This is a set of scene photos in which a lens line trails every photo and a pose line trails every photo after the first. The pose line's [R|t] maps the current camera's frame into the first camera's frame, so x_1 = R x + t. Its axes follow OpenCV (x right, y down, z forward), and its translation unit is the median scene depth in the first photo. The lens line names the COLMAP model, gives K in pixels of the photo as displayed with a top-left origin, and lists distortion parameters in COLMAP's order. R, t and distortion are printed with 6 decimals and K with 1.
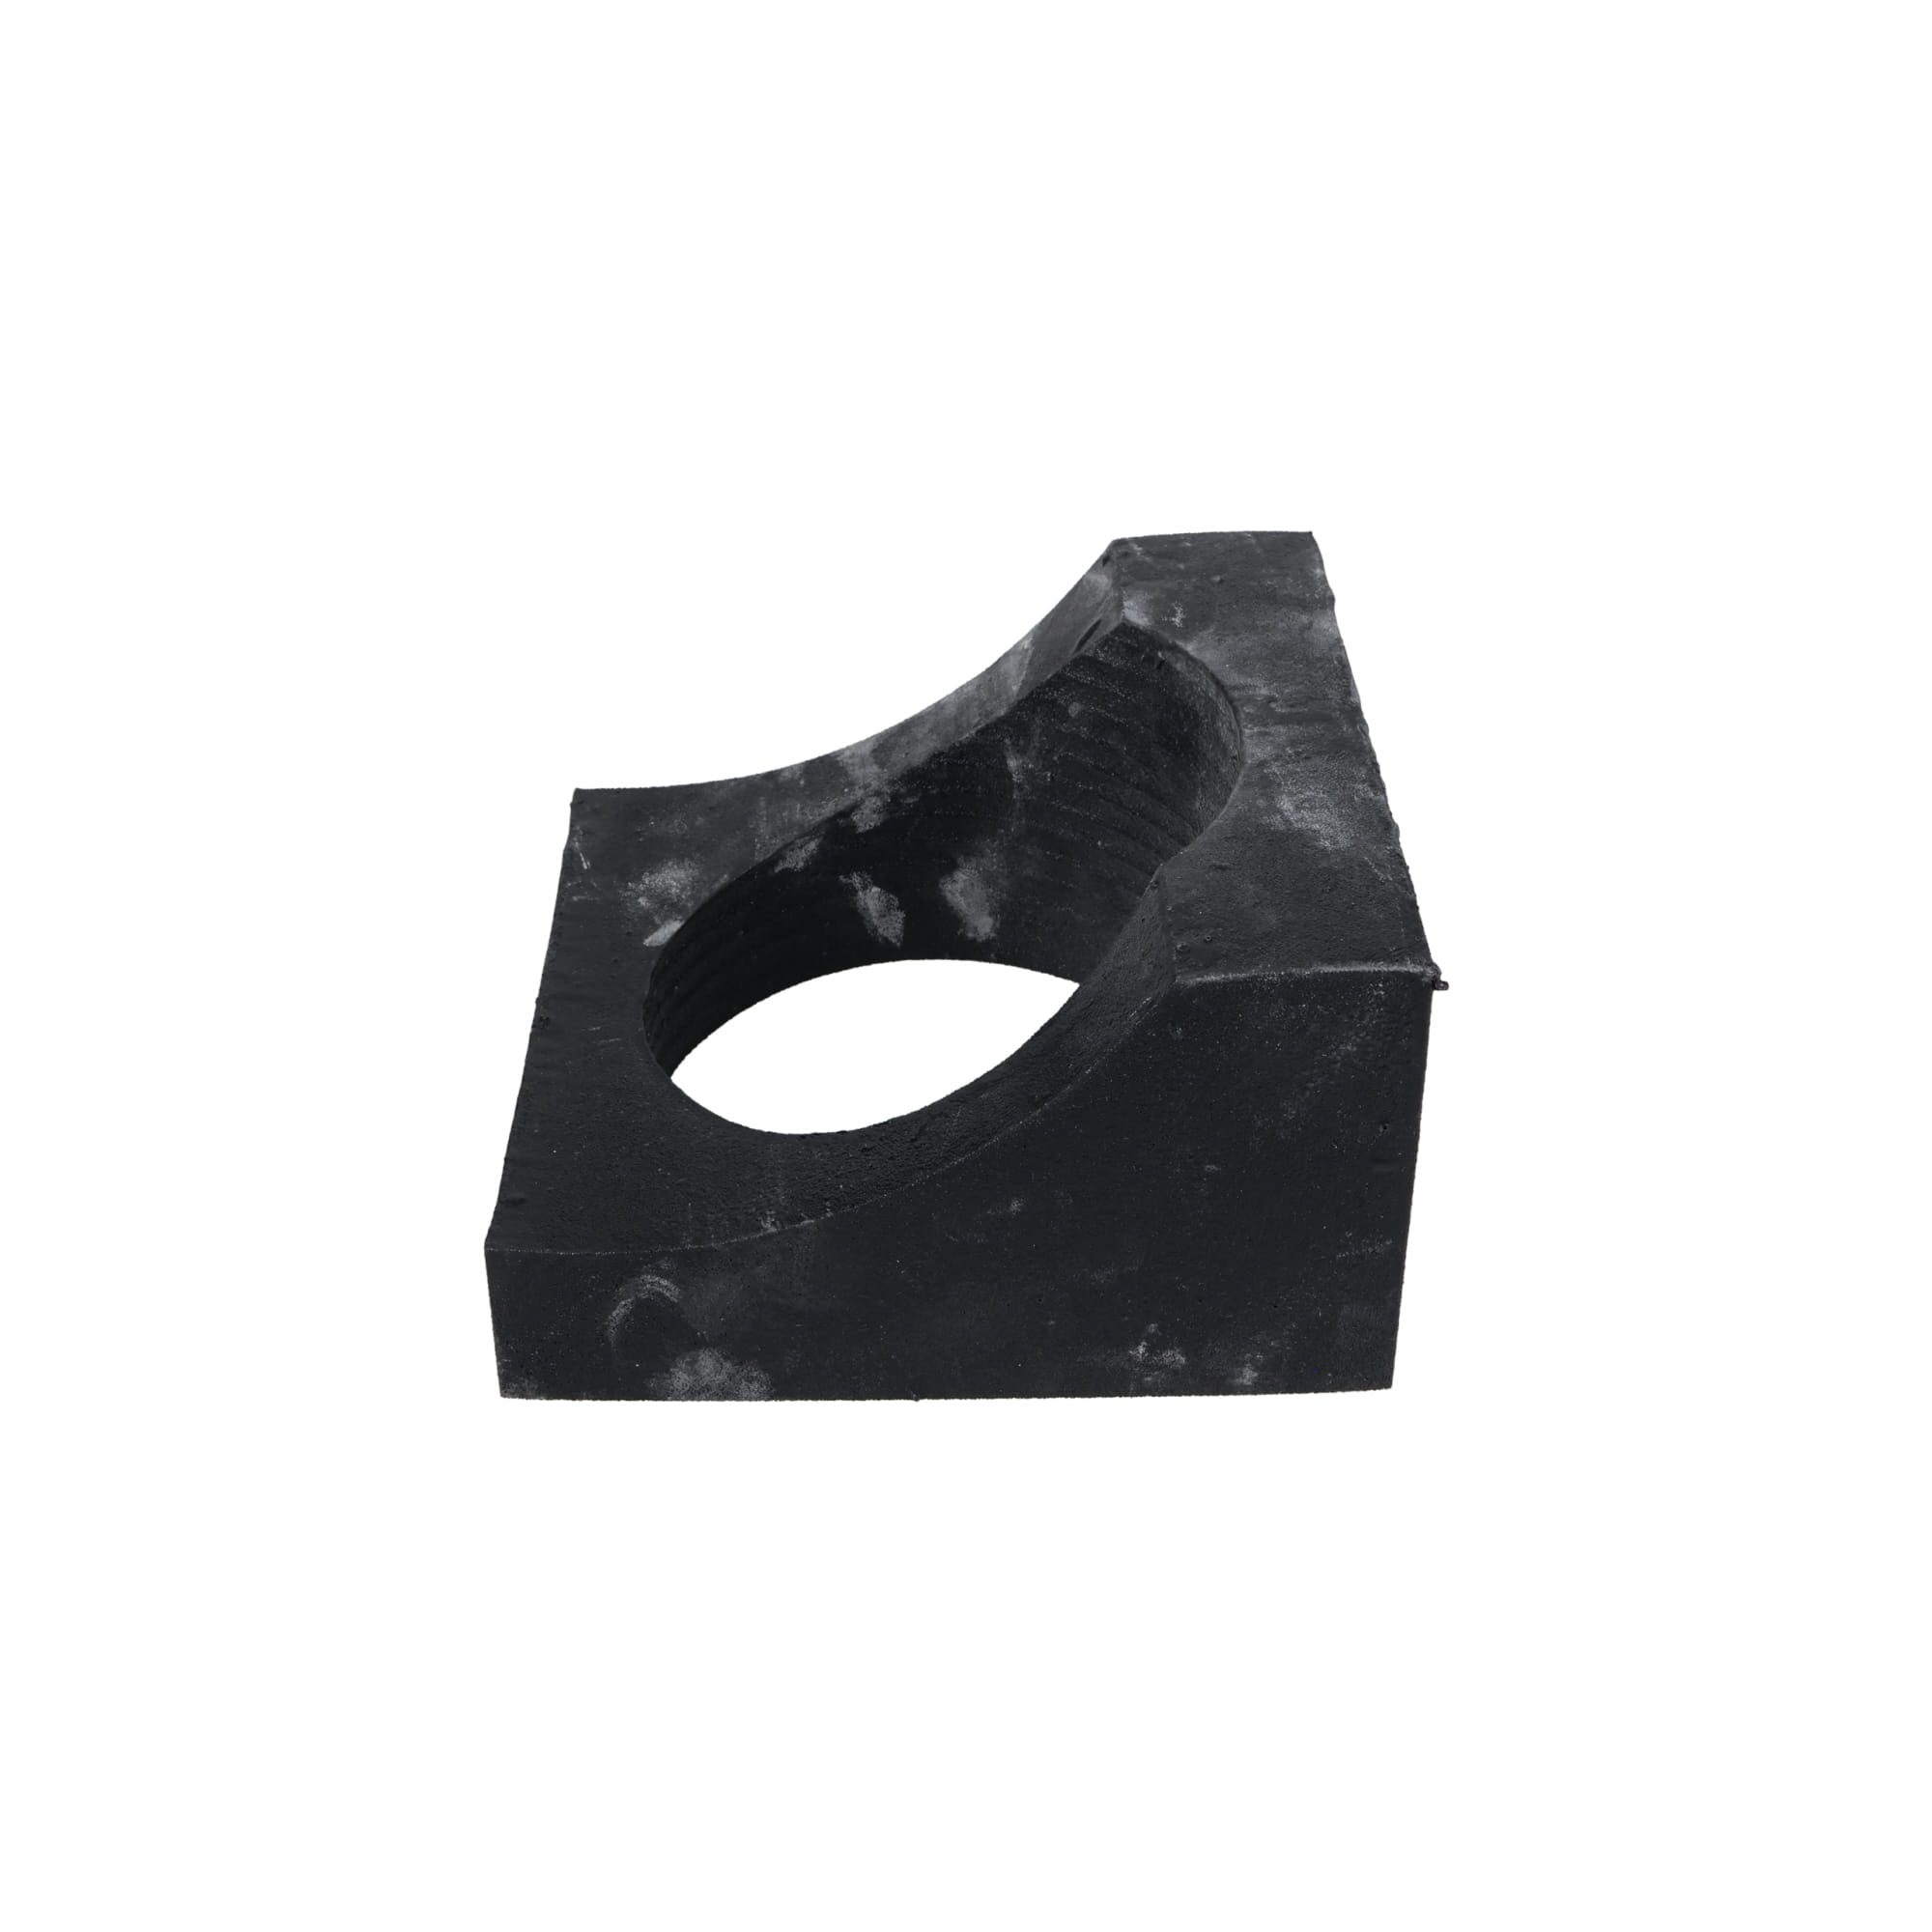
lens RADIAL K [[2578.3, 0, 945.9], [0, 2578.3, 1030.3], [0, 0, 1]] dist [0.010298, 0.000000]
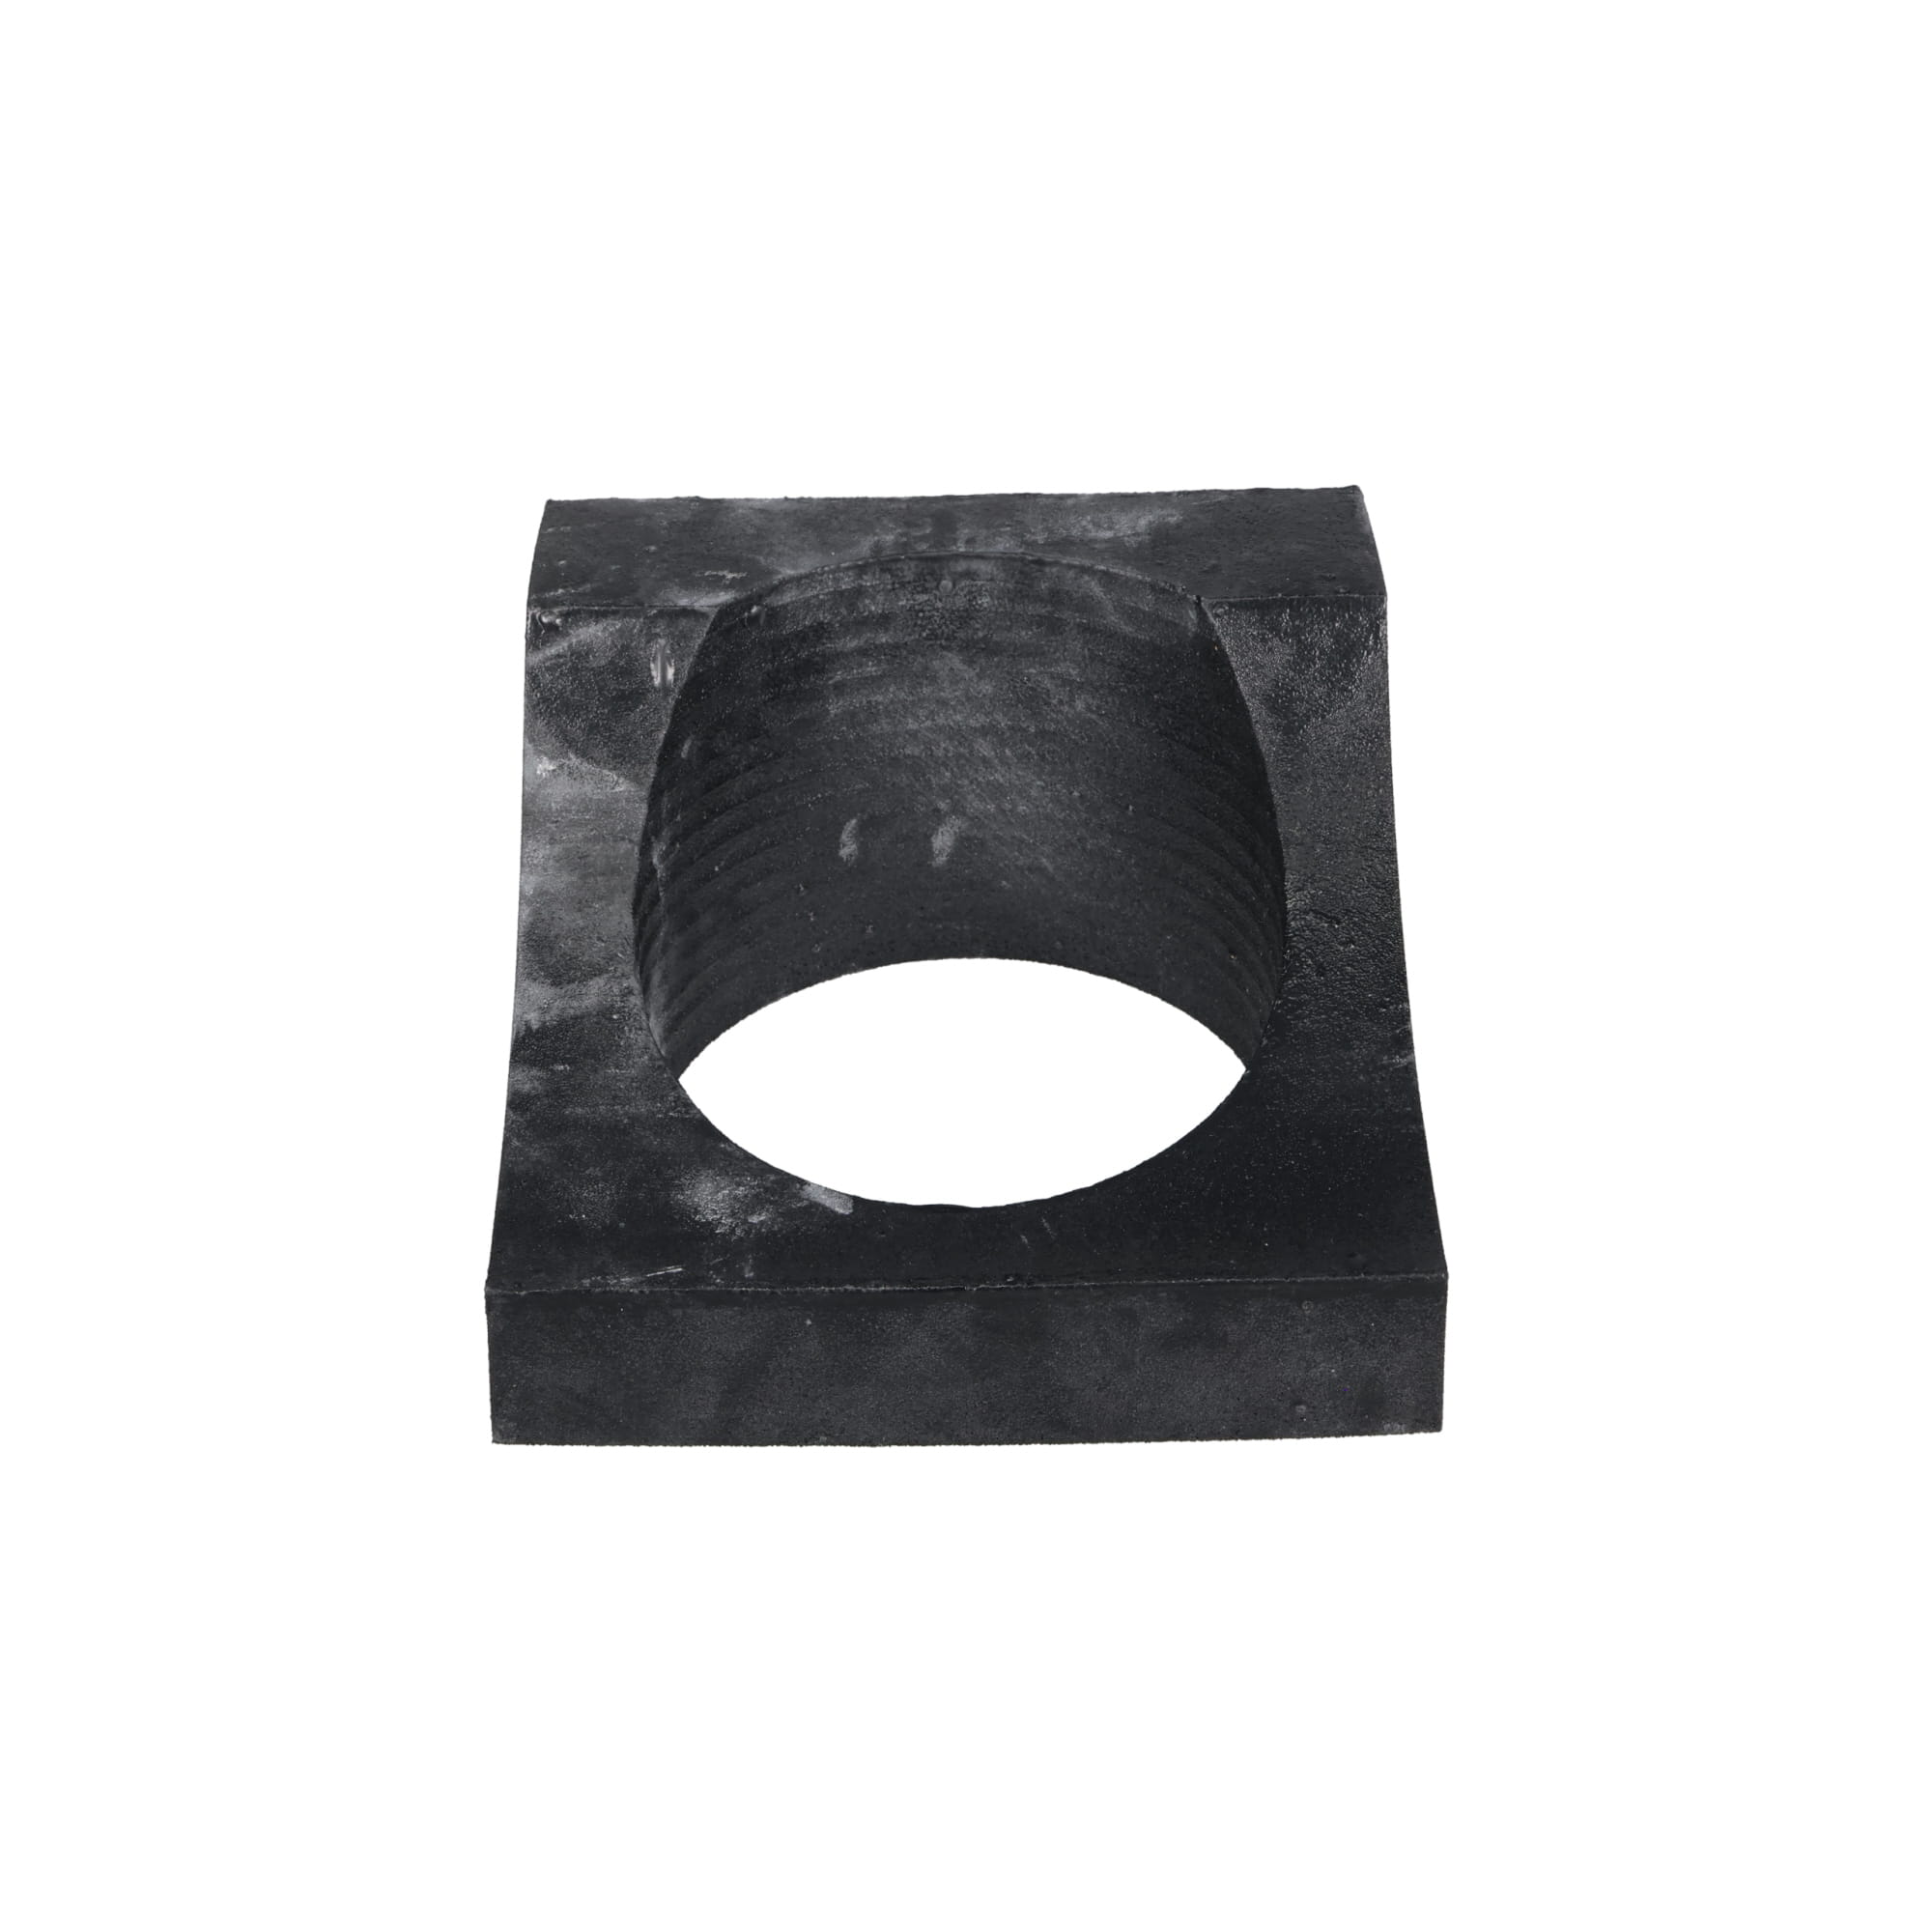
lens RADIAL K [[2825.8, 0, 947.8], [0, 2825.8, 977.5], [0, 0, 1]] dist [0.009179, 0.000000]
pose [[0.002184, -0.580118, 0.814530, -0.783801], [0.612821, 0.644436, 0.457332, -0.460122], [-0.790218, 0.498163, 0.356916, 0.615330]]
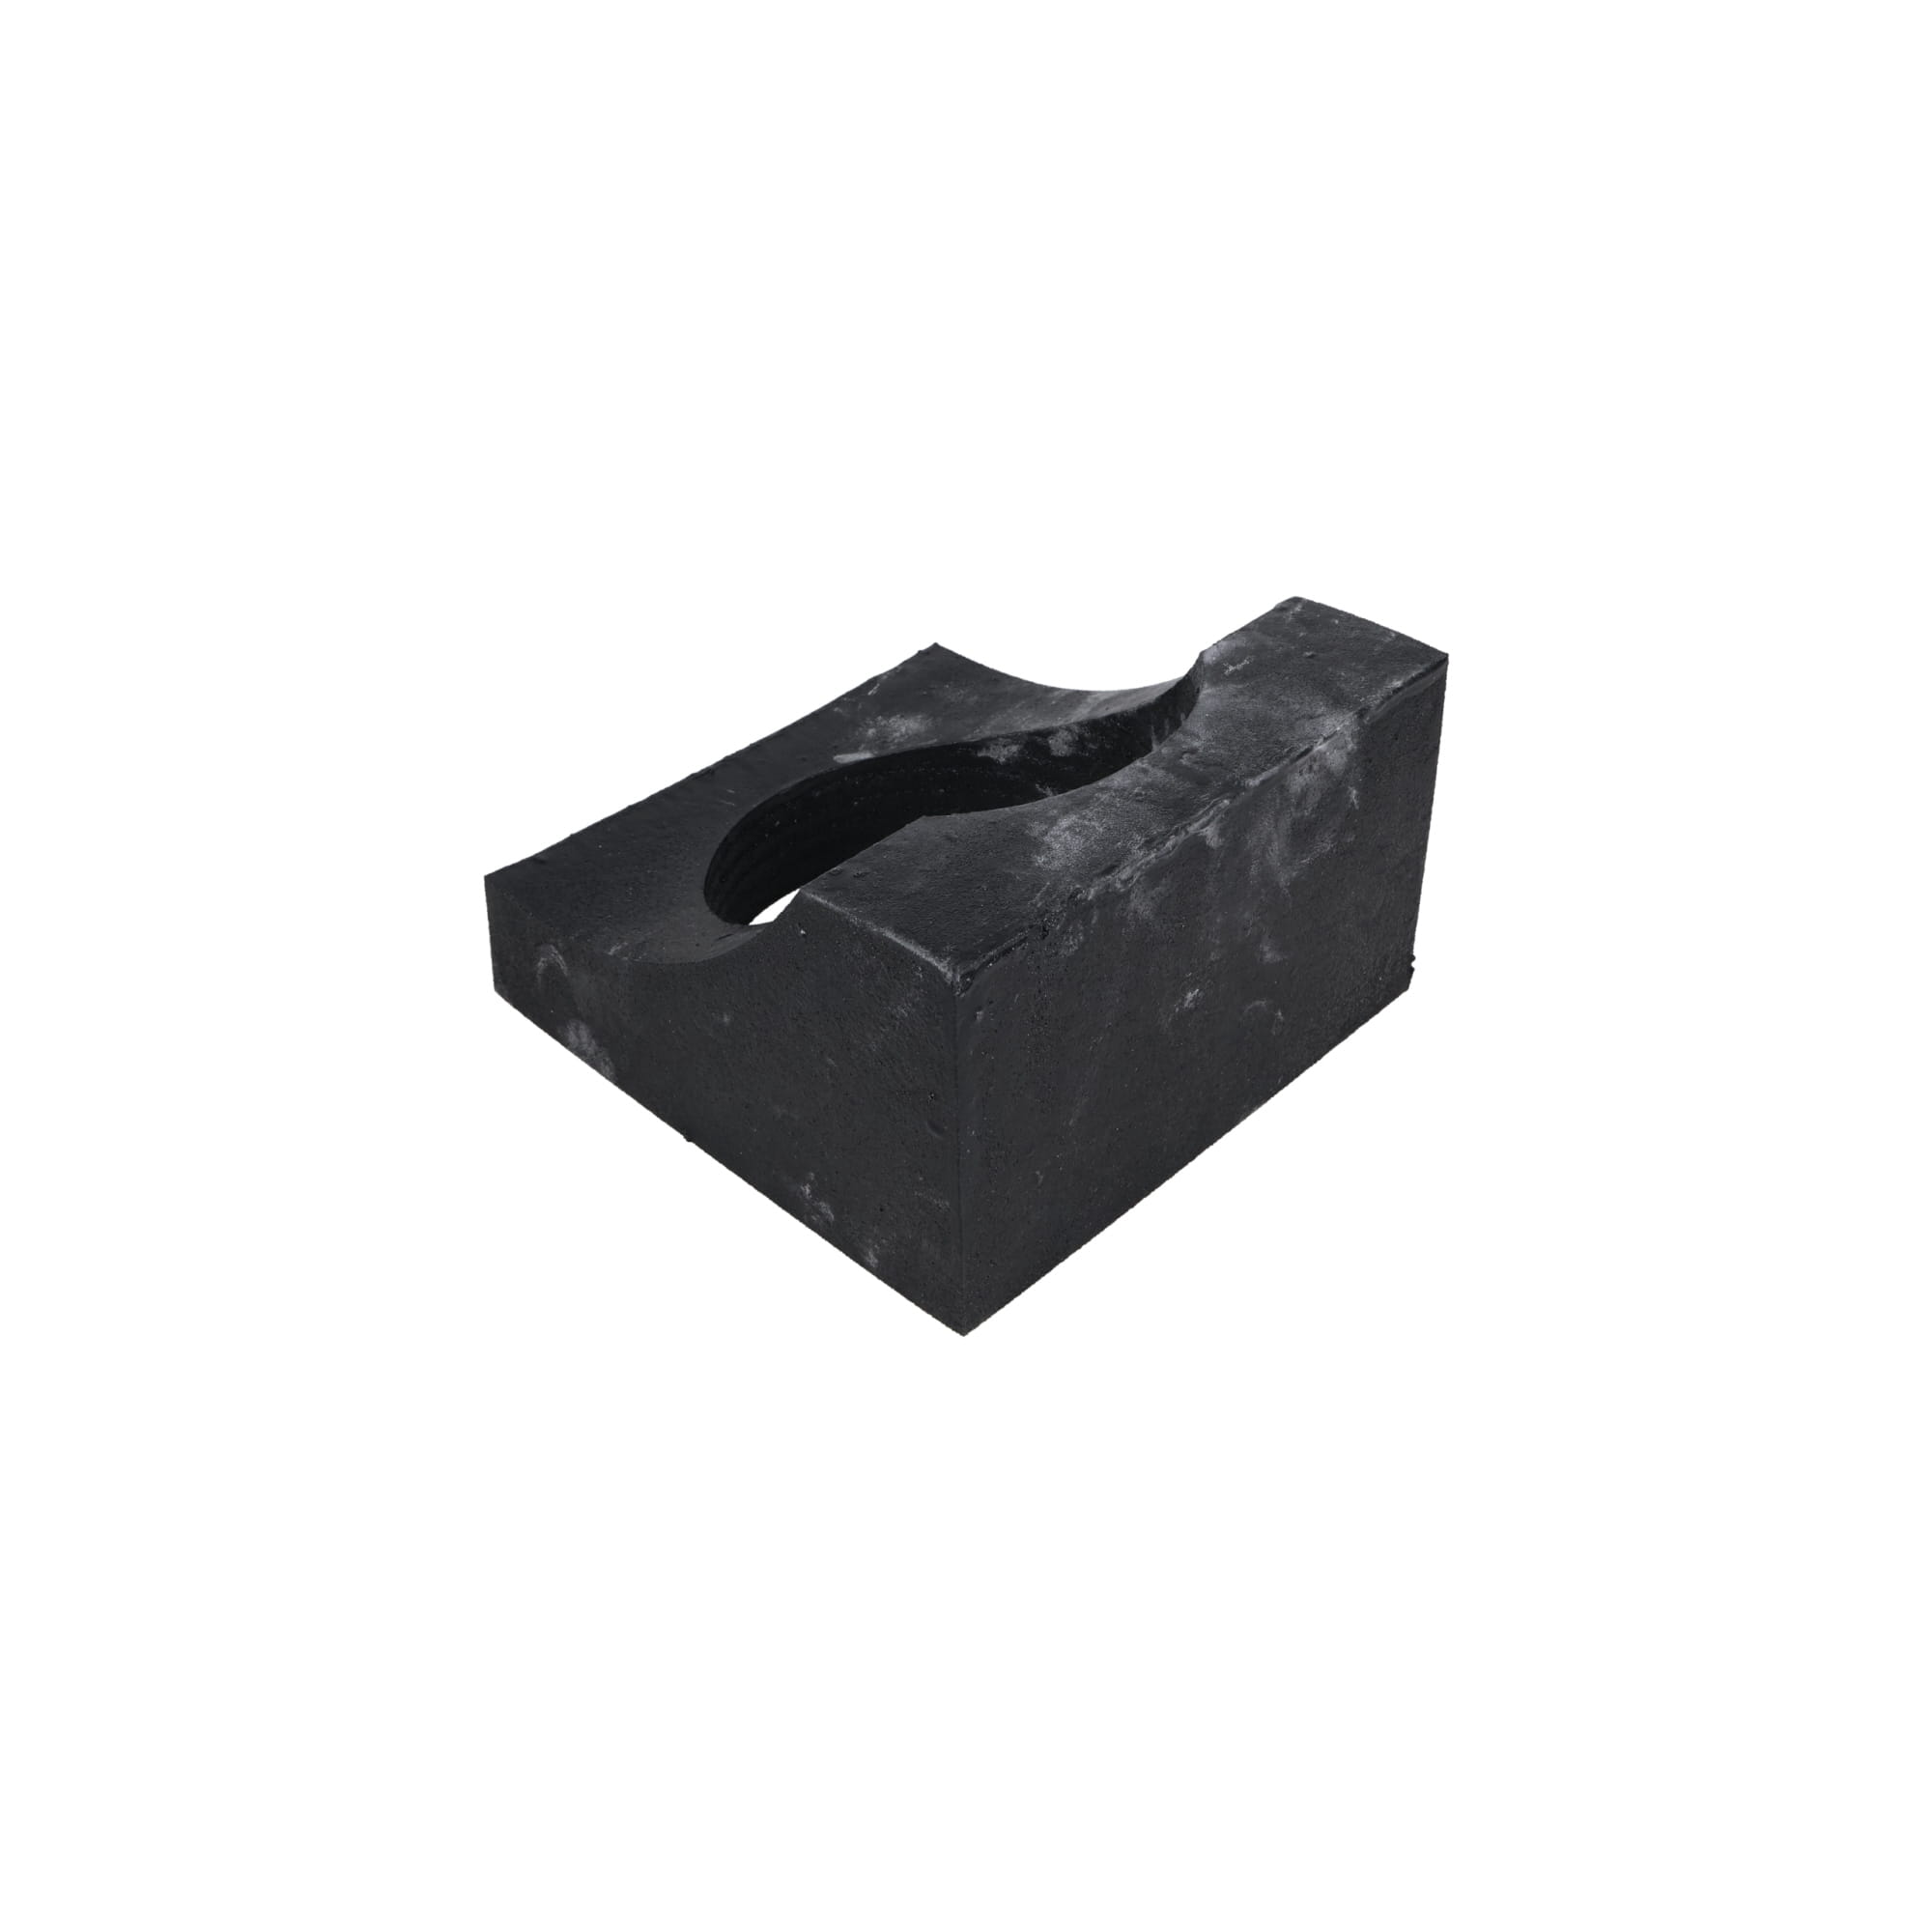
lens RADIAL K [[2132.1, 0, 963.2], [0, 2132.1, 952.8], [0, 0, 1]] dist [0.000116, 0.000000]
pose [[0.709442, 0.438466, -0.551761, 0.539373], [-0.424580, 0.890786, 0.161962, -0.142408], [0.562516, 0.119364, 0.818125, 0.189883]]
